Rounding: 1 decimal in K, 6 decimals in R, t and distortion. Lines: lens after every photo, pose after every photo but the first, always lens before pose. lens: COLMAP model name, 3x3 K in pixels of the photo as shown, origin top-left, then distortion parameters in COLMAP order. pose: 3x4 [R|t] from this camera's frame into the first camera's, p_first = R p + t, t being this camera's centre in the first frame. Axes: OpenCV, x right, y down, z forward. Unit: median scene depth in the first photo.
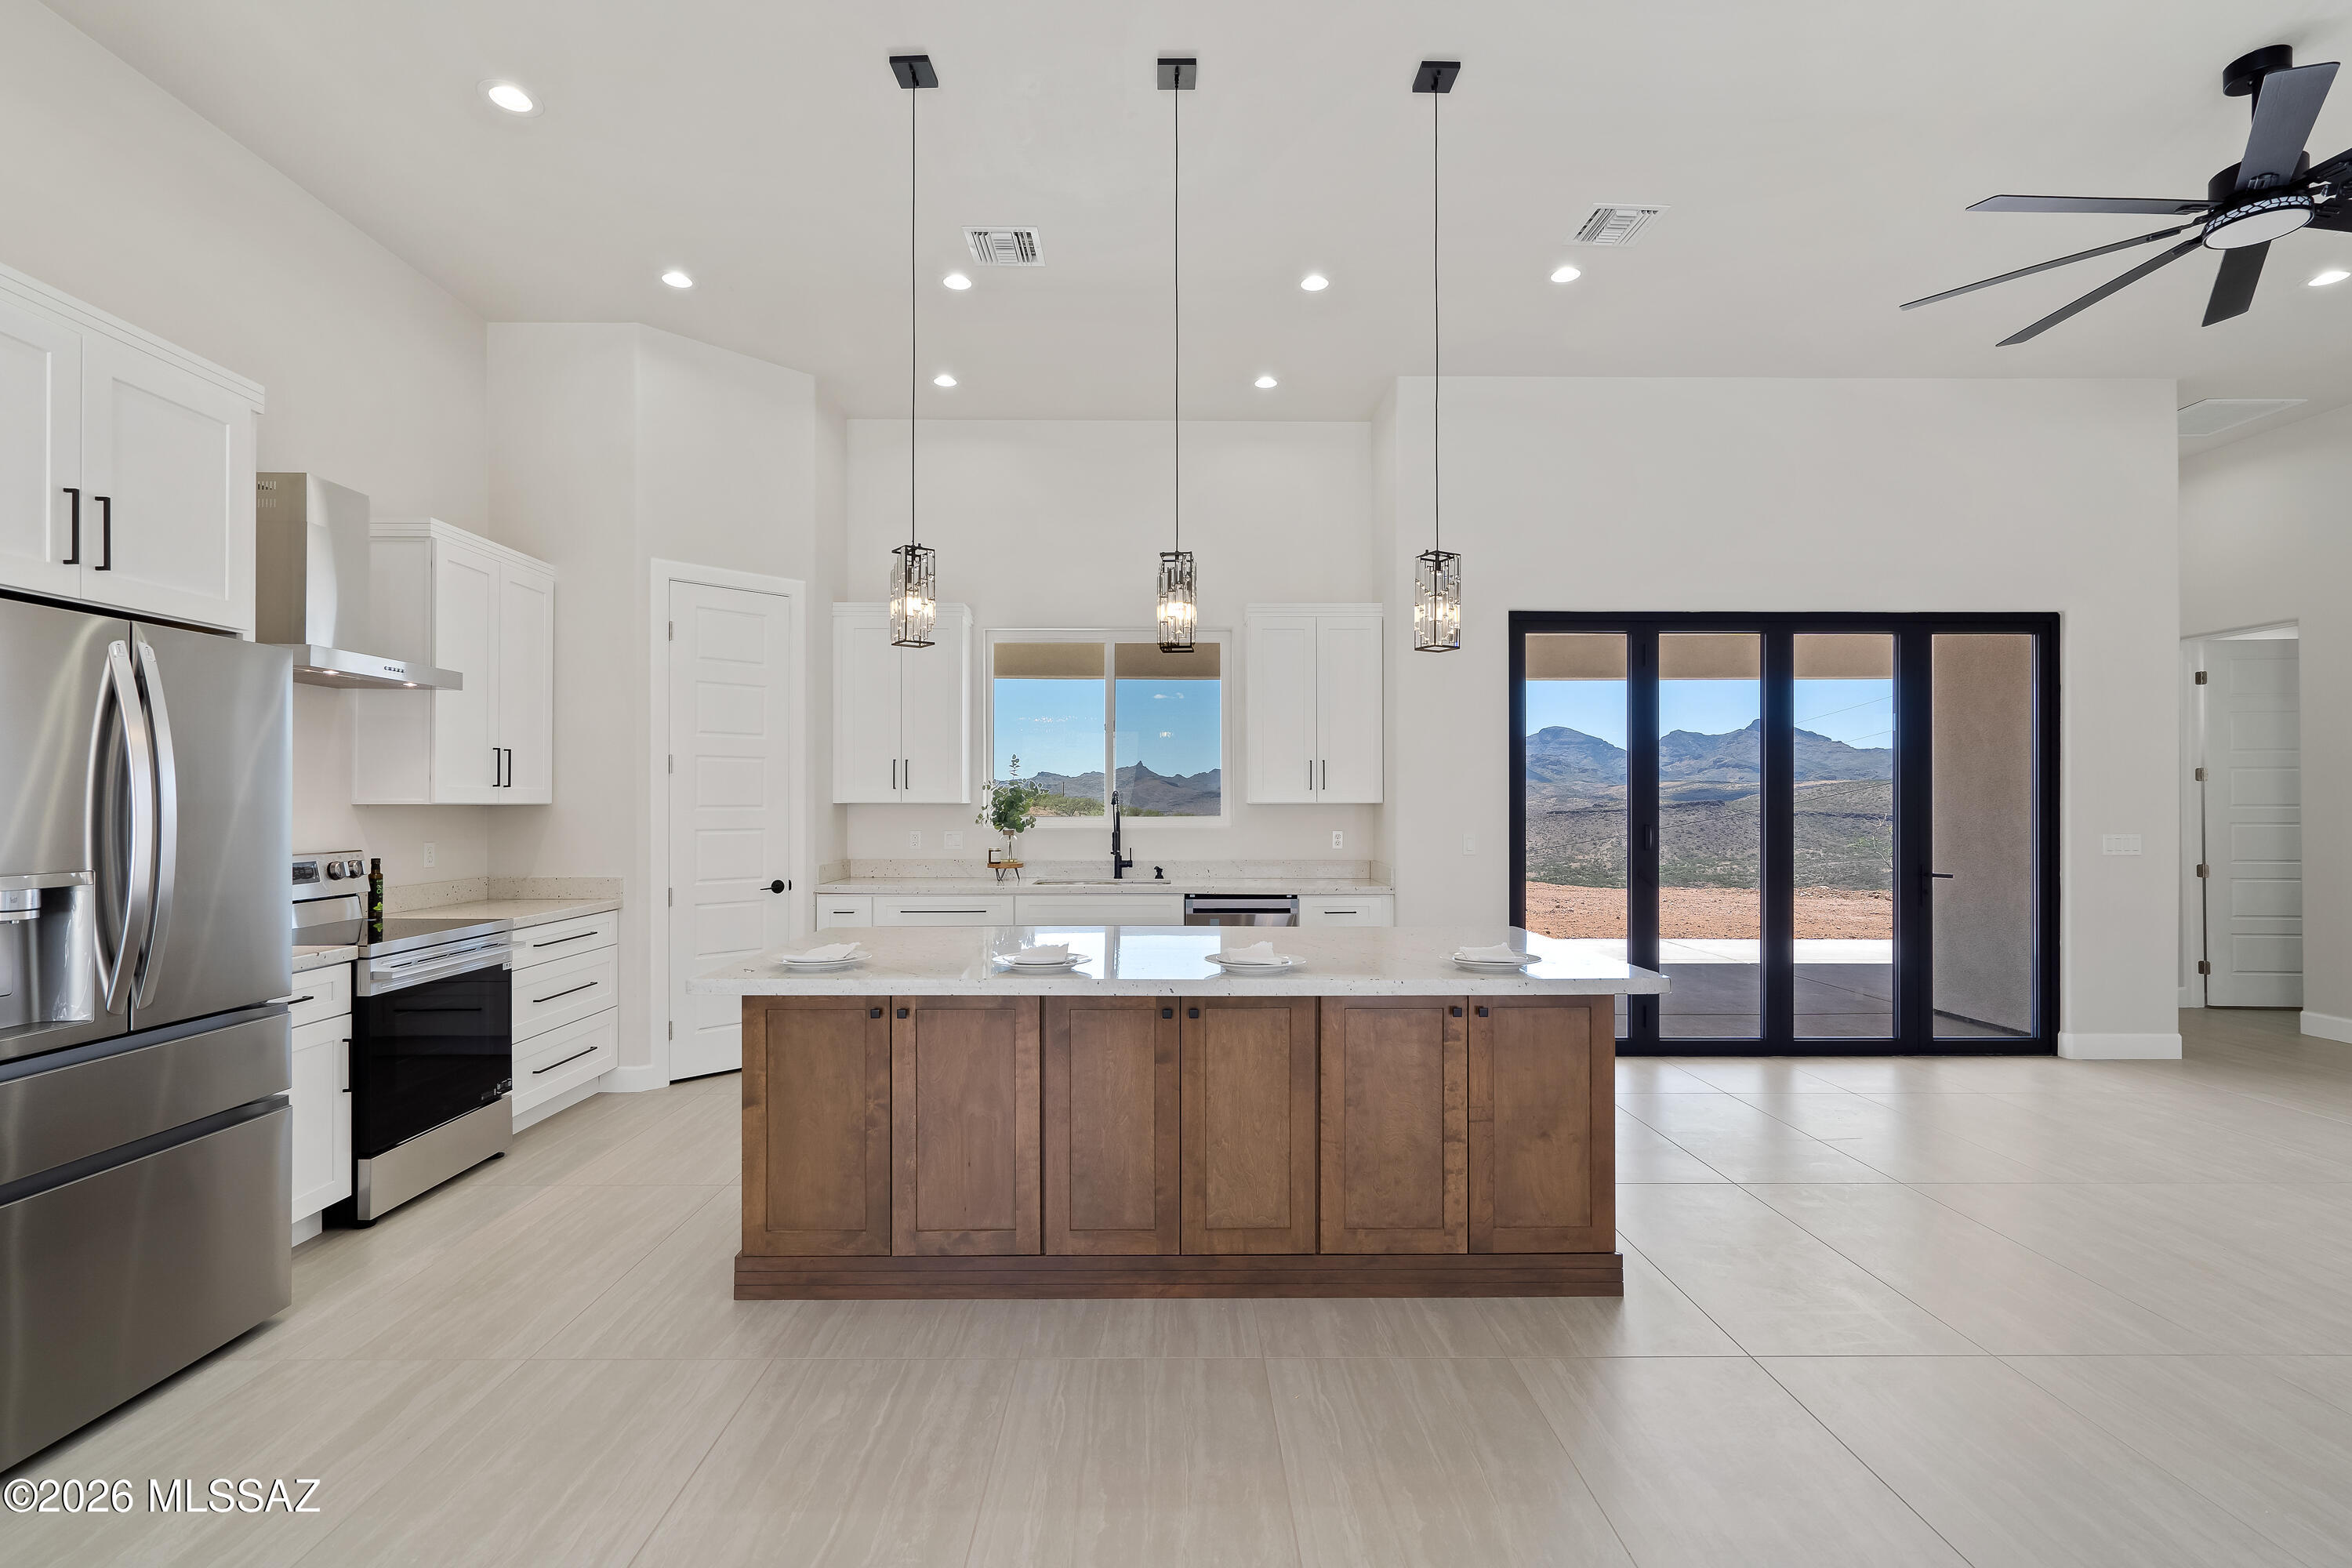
lens RADIAL K [[1076.1, 0, 1170.1], [0, 1076.1, 798.7], [0, 0, 1]] dist [-0.000012, 0.000165]
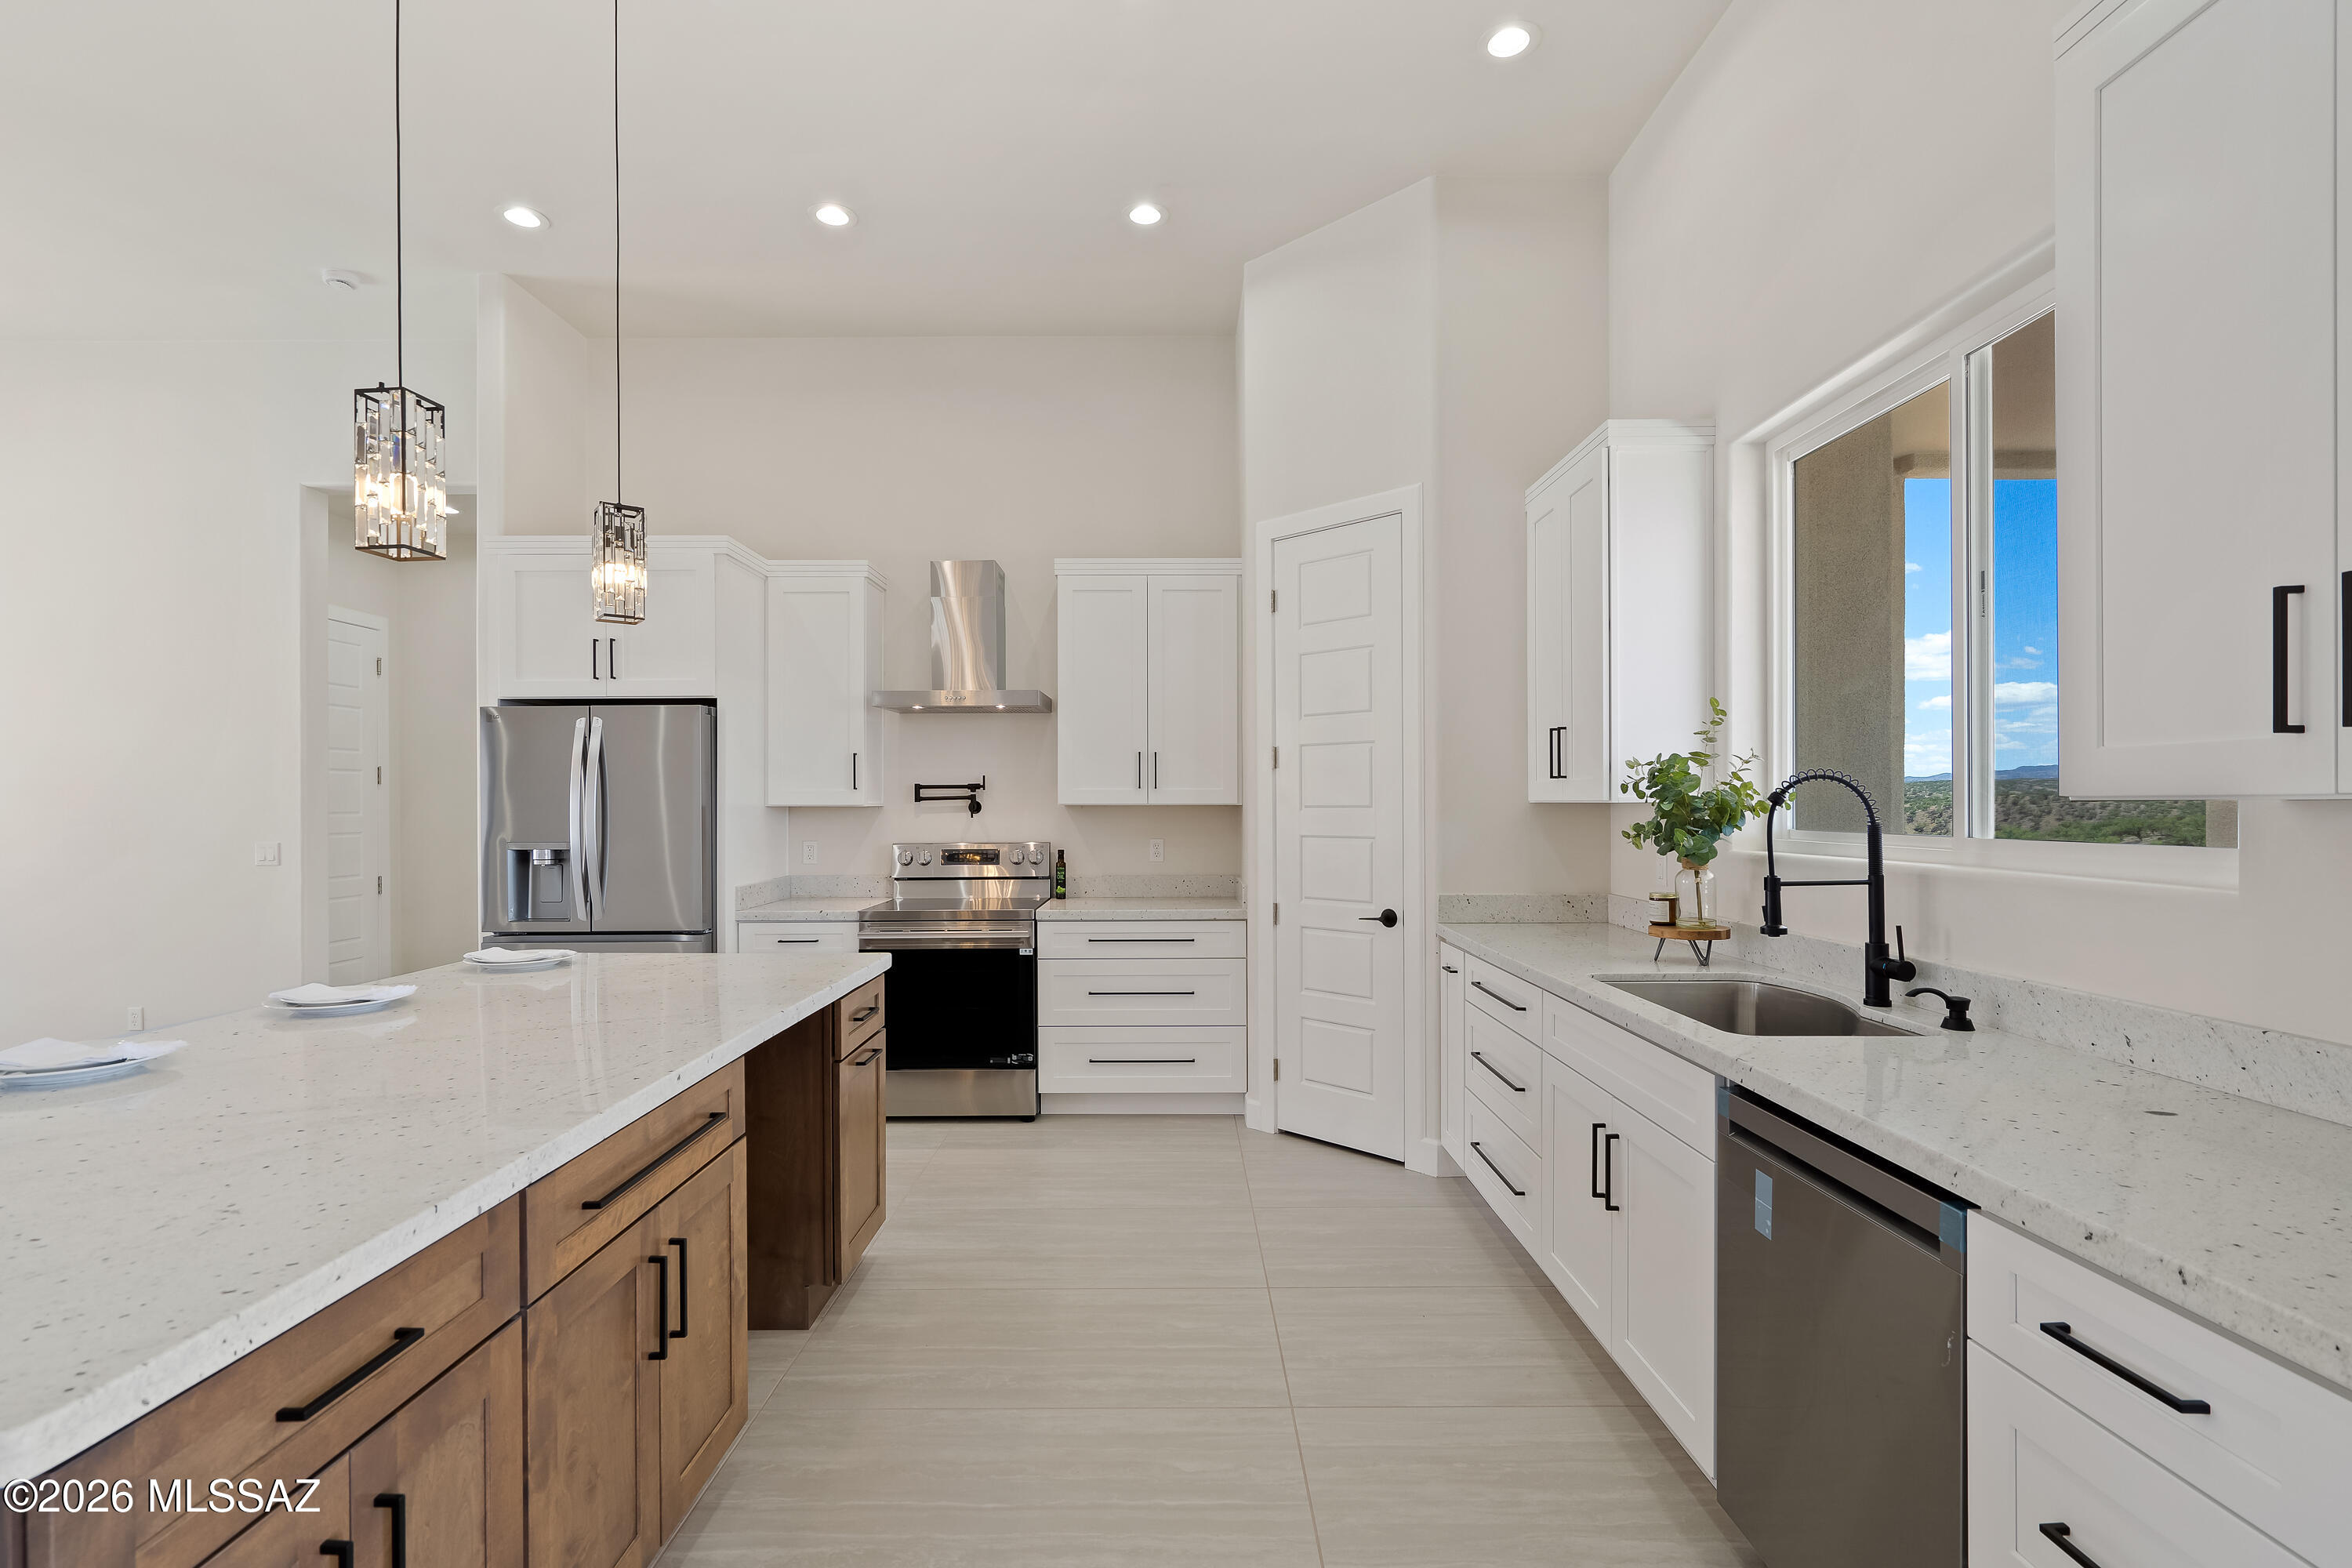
lens RADIAL K [[1081.9, 0, 1174.5], [0, 1081.9, 807.3], [0, 0, 1]] dist [-0.004237, 0.001682]
pose [[-0.008122, 0.002851, -0.999963, 0.511347], [0.007237, 0.999970, 0.002792, 0.005589], [0.999941, -0.007214, -0.008143, 1.205477]]
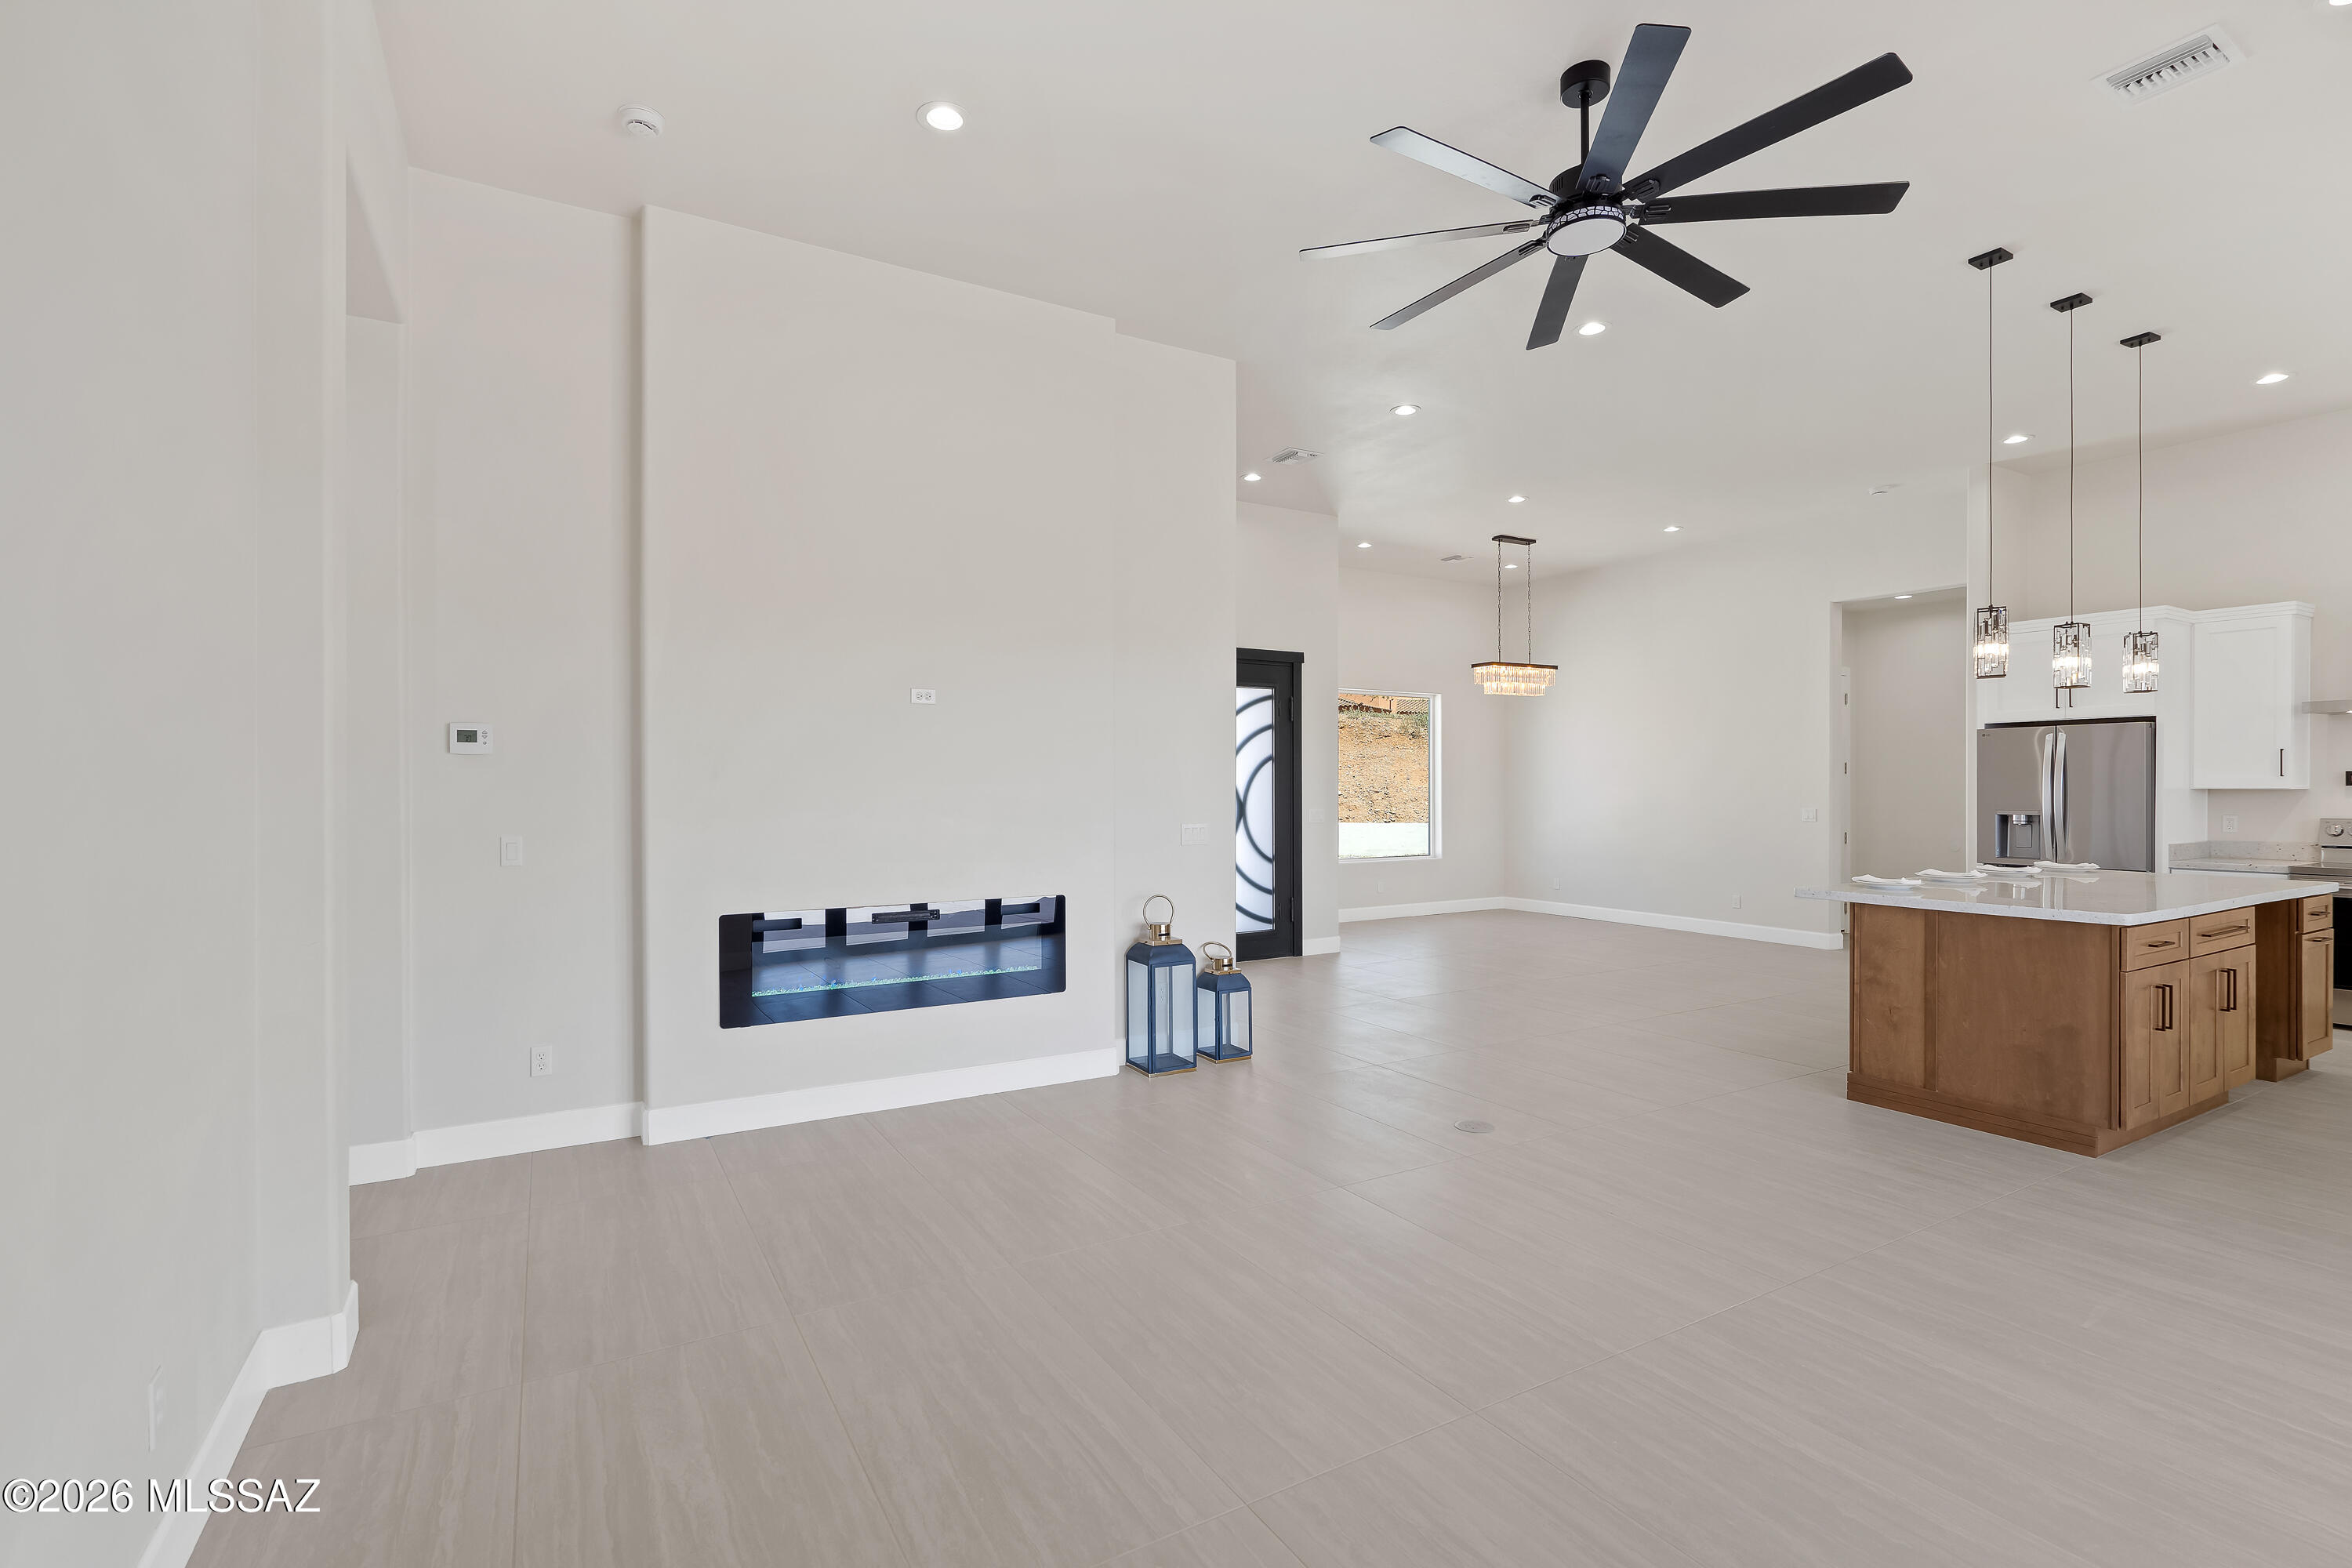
lens RADIAL K [[1075.6, 0, 1169.1], [0, 1075.6, 792.2], [0, 0, 1]] dist [-0.001217, 0.001664]
pose [[-0.865970, 0.001731, -0.500093, 1.549297], [0.002202, 0.999998, -0.000351, 0.006909], [0.500091, -0.001405, -0.865972, 1.399240]]
